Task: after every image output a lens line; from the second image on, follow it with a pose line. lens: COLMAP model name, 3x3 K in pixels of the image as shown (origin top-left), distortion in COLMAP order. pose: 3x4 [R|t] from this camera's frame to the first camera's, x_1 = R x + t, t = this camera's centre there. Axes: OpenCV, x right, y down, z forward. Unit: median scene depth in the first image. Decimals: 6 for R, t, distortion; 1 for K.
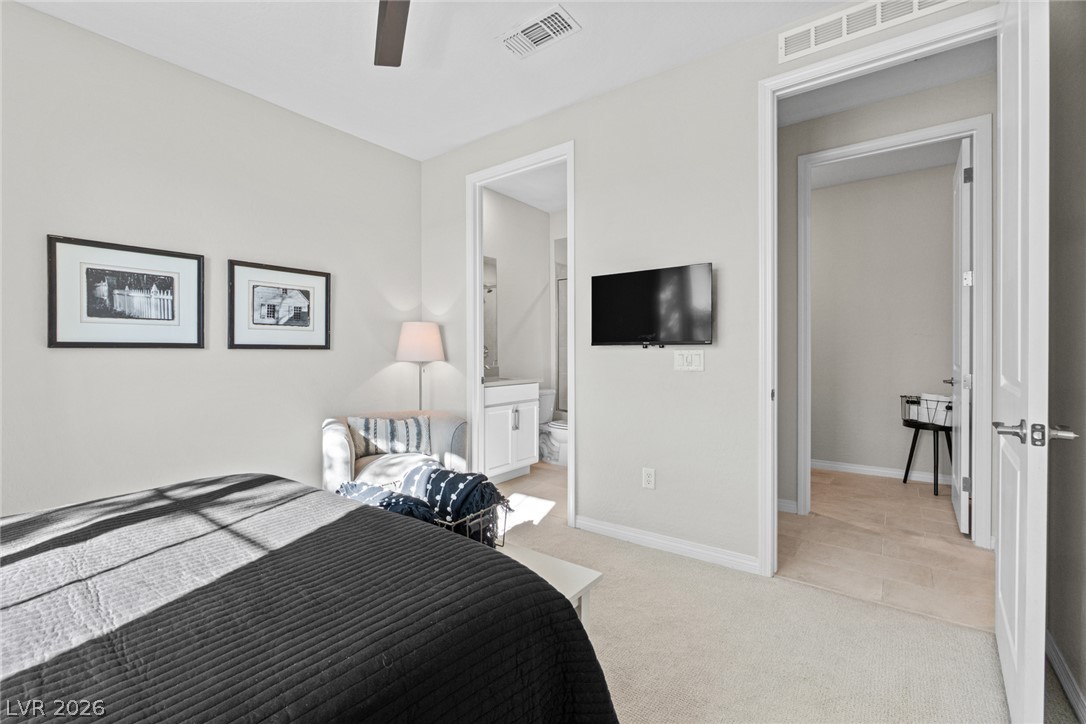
lens RADIAL K [[475.1, 0, 545.5], [0, 475.1, 357.6], [0, 0, 1]] dist [-0.002012, 0.000022]
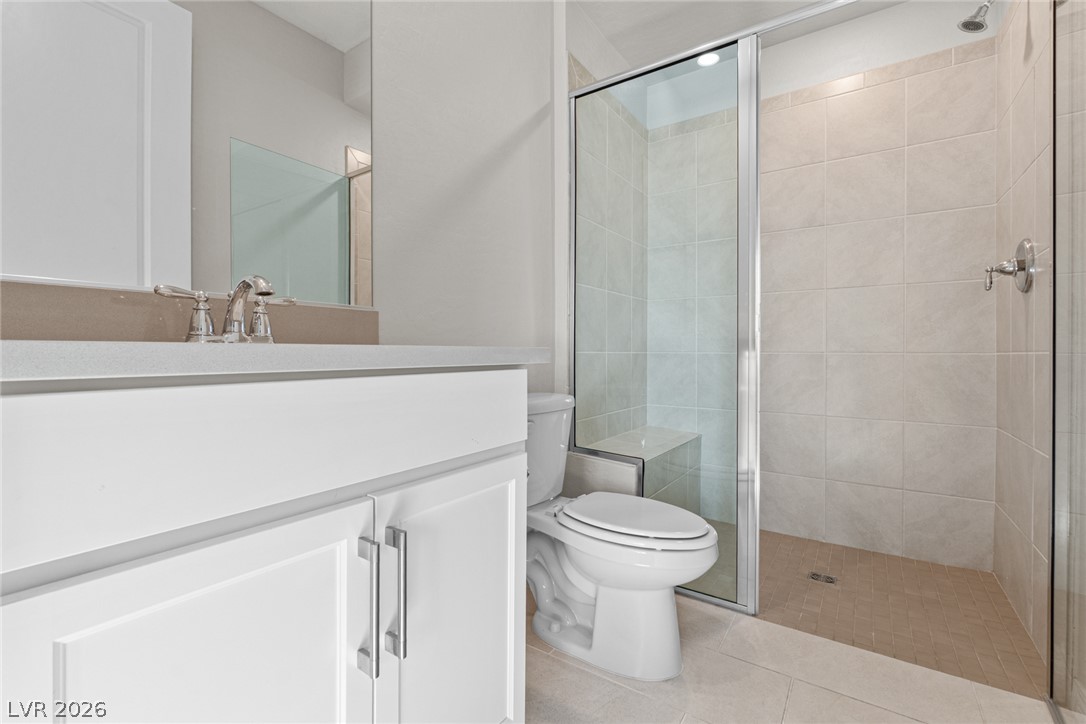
lens RADIAL K [[475.1, 0, 545.5], [0, 475.1, 358.8], [0, 0, 1]] dist [-0.002012, 0.000022]
pose [[0.998656, 0.007248, 0.051316, -0.016401], [-0.007325, 0.999972, 0.001307, 0.044697], [-0.051306, -0.001682, 0.998682, 0.709326]]
